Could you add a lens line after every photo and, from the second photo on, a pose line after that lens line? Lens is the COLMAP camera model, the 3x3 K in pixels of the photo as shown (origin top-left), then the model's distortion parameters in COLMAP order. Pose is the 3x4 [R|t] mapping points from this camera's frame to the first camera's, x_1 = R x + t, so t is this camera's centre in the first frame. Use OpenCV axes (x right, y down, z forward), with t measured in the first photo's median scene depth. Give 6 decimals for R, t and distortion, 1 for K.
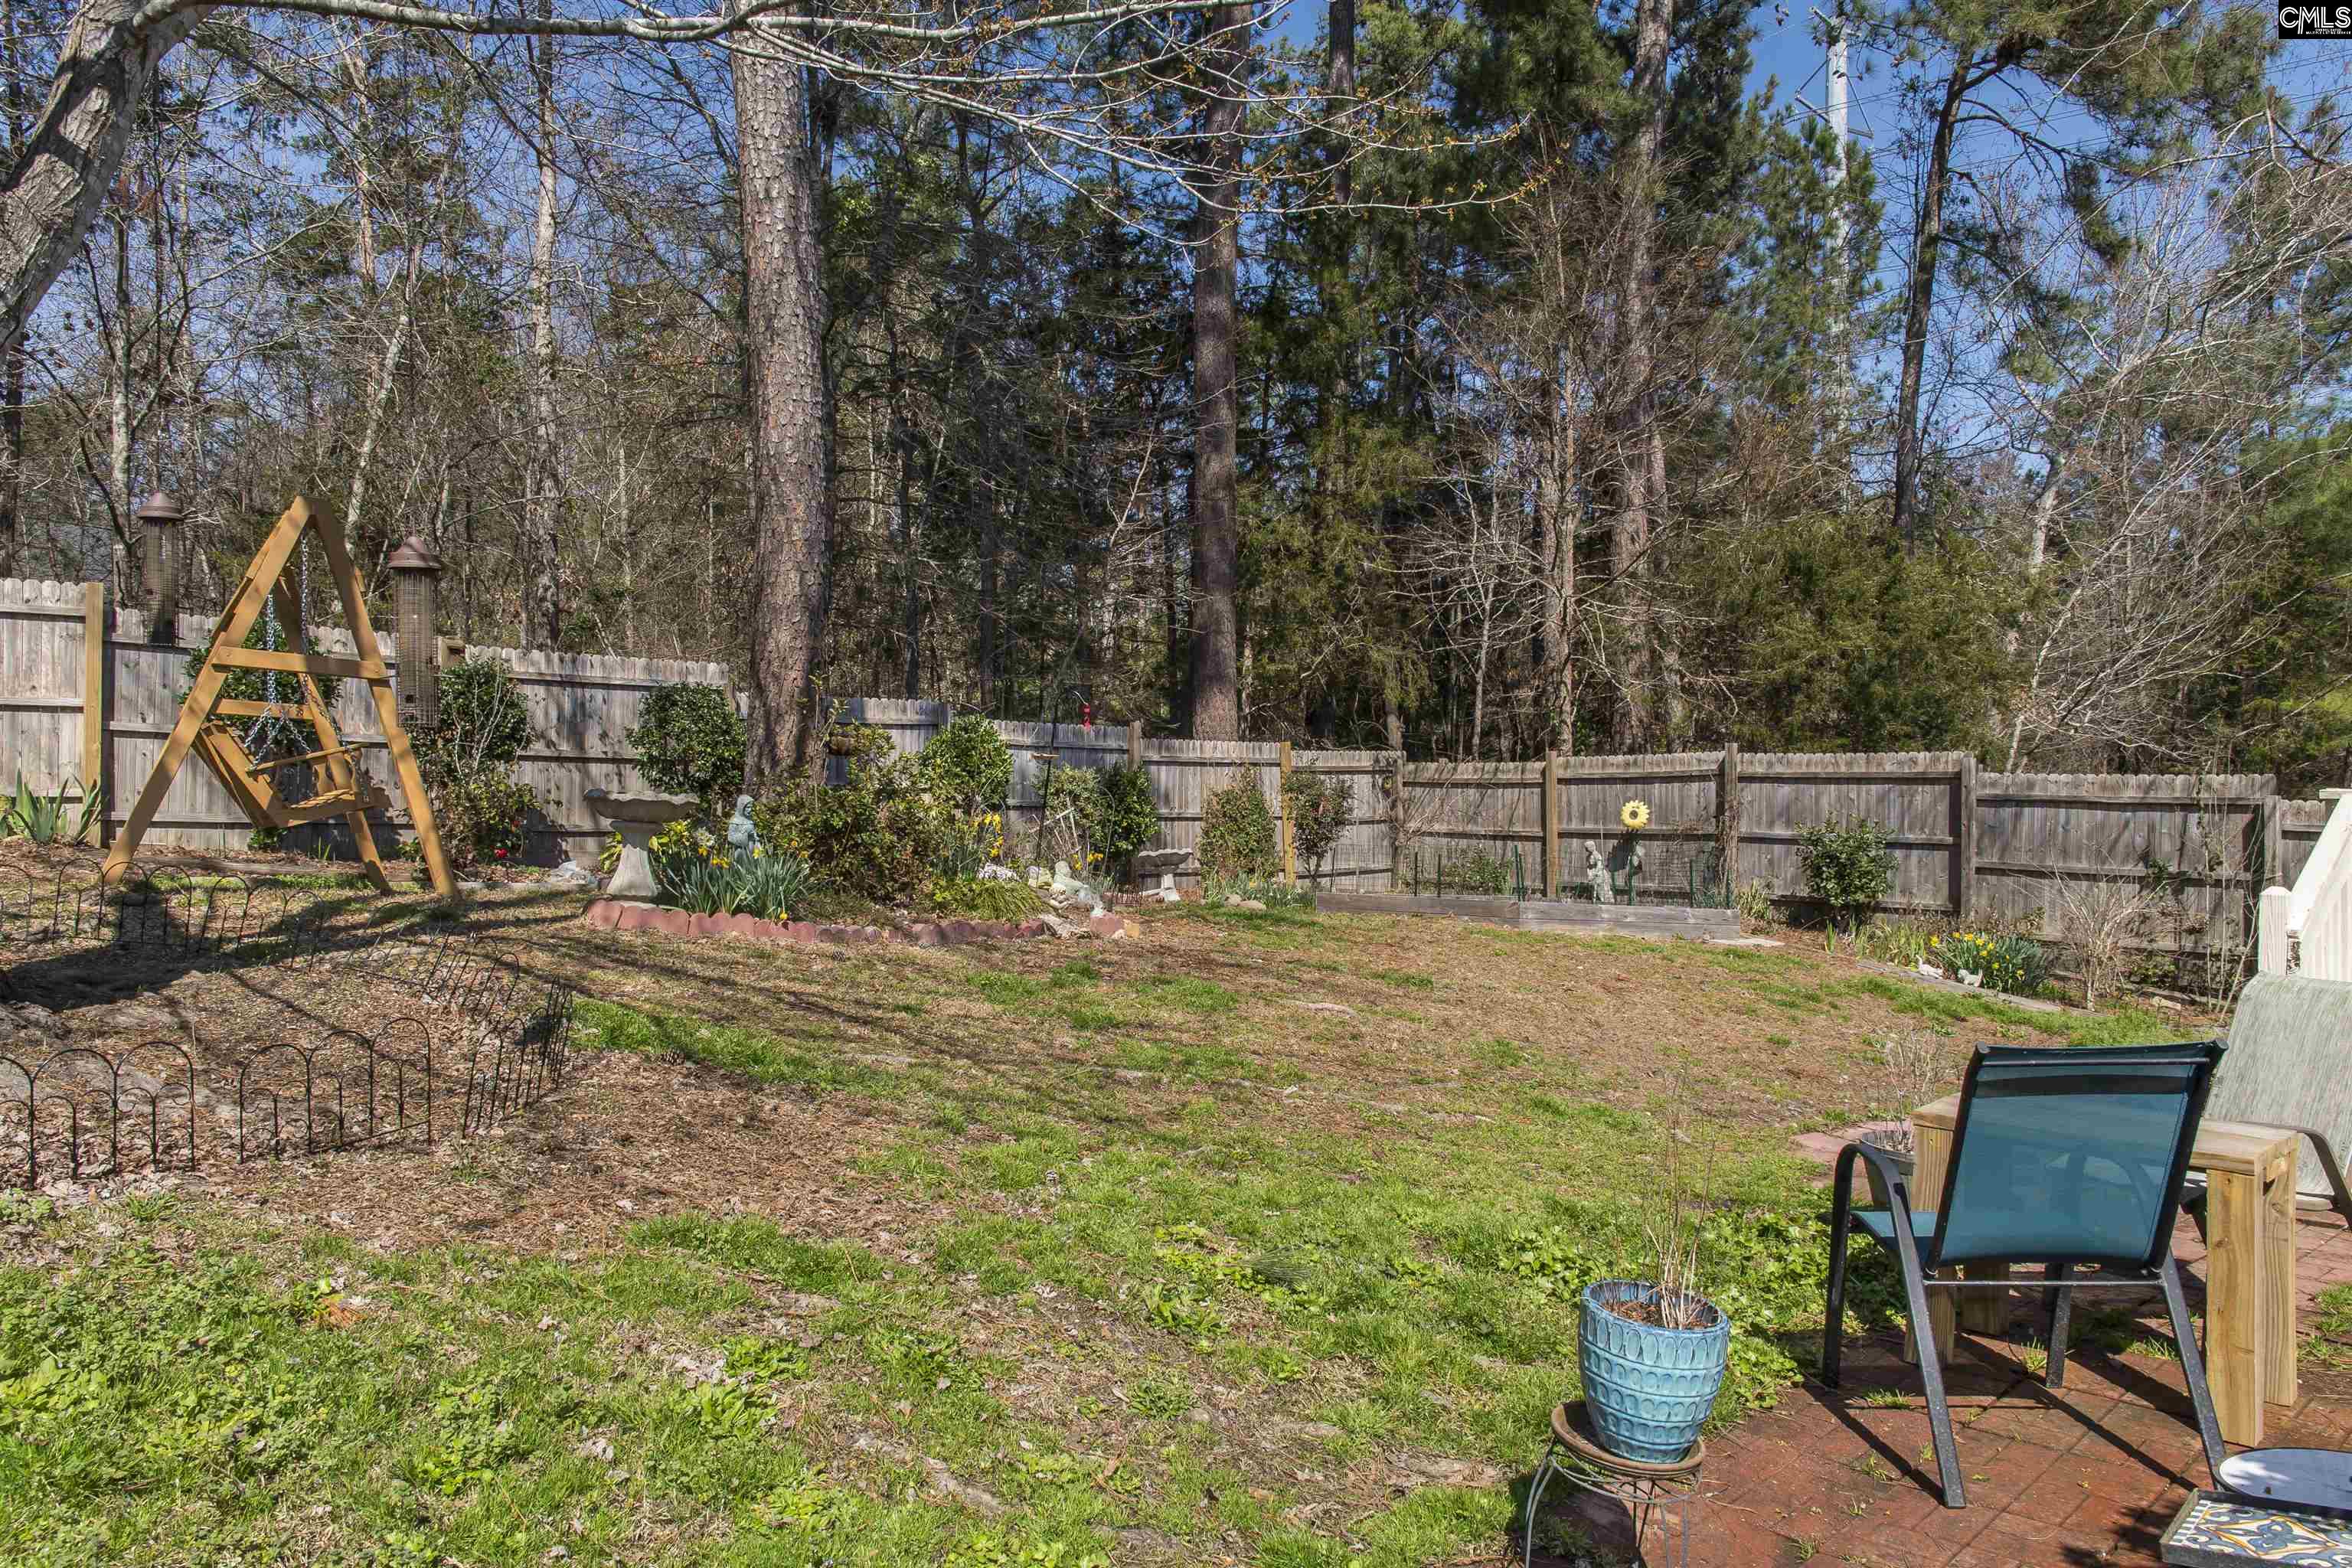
lens RADIAL K [[1610.2, 0, 1173.3], [0, 1610.2, 784.5], [0, 0, 1]] dist [0.008407, 0.002134]
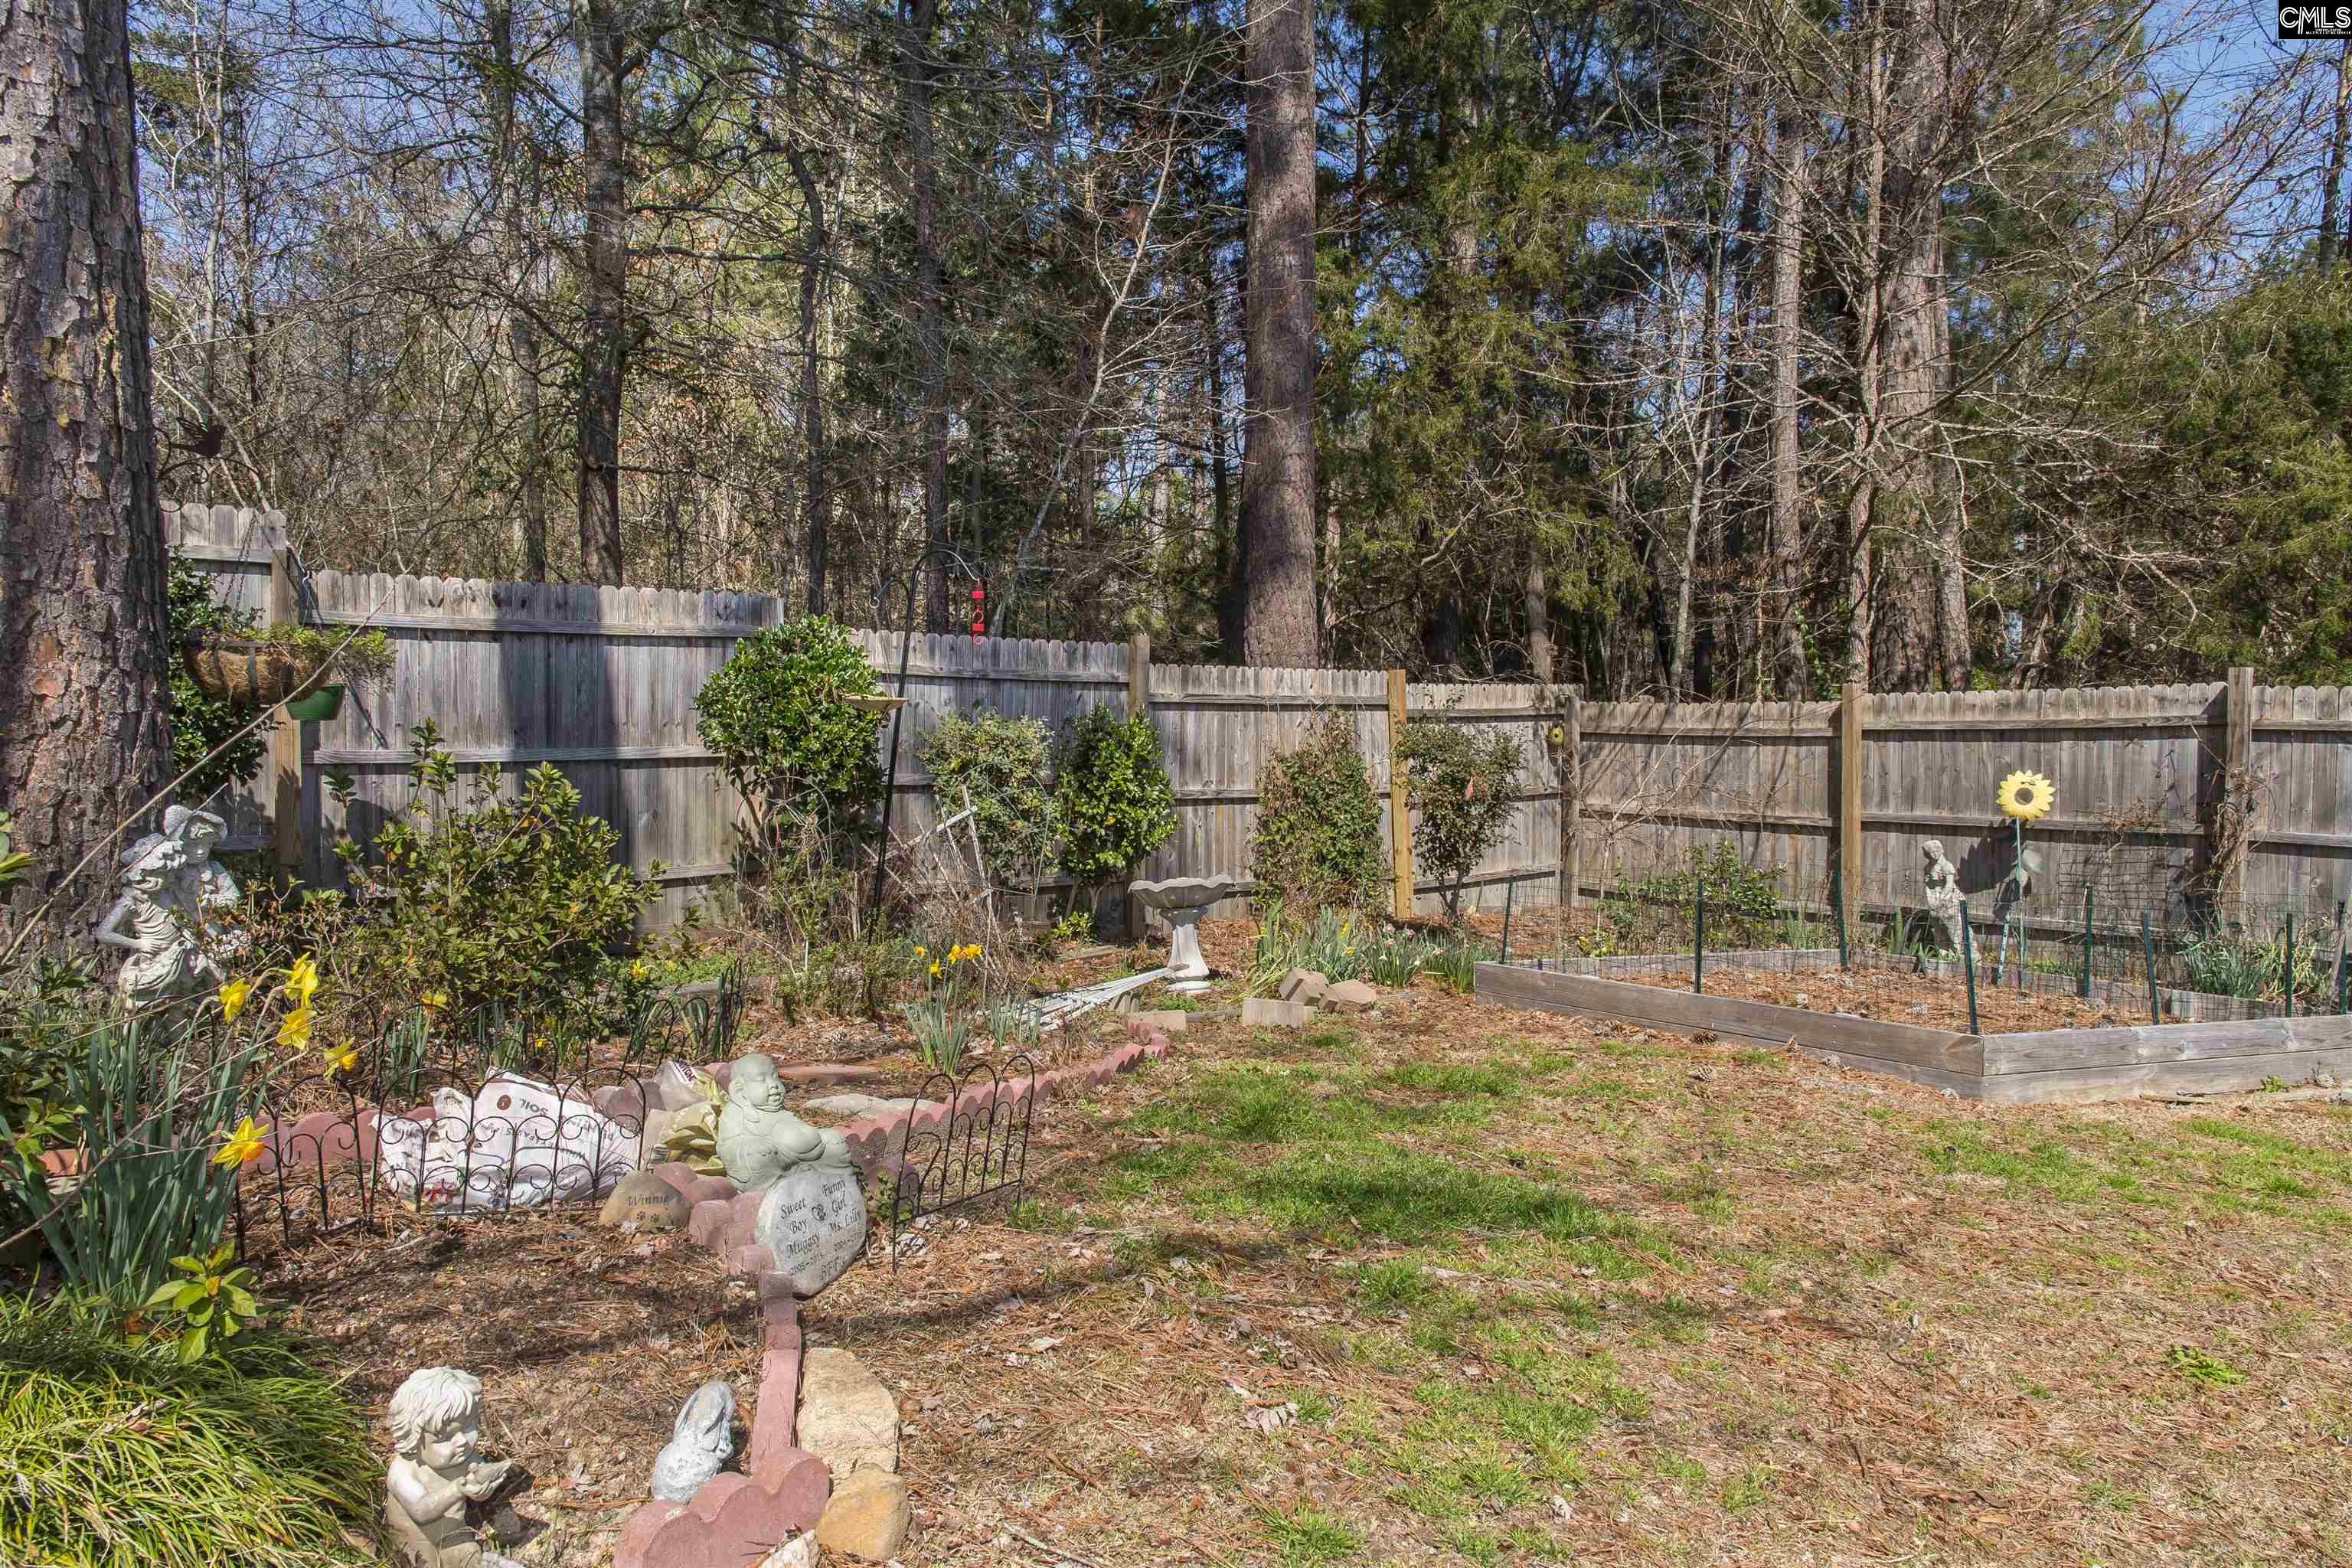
lens RADIAL K [[1610.2, 0, 1181.2], [0, 1610.2, 776.9], [0, 0, 1]] dist [0.008407, 0.002134]
pose [[0.999207, -0.000260, -0.039808, 0.013478], [0.001761, 0.999289, 0.037665, -0.009354], [0.039769, -0.037705, 0.998497, 0.407835]]
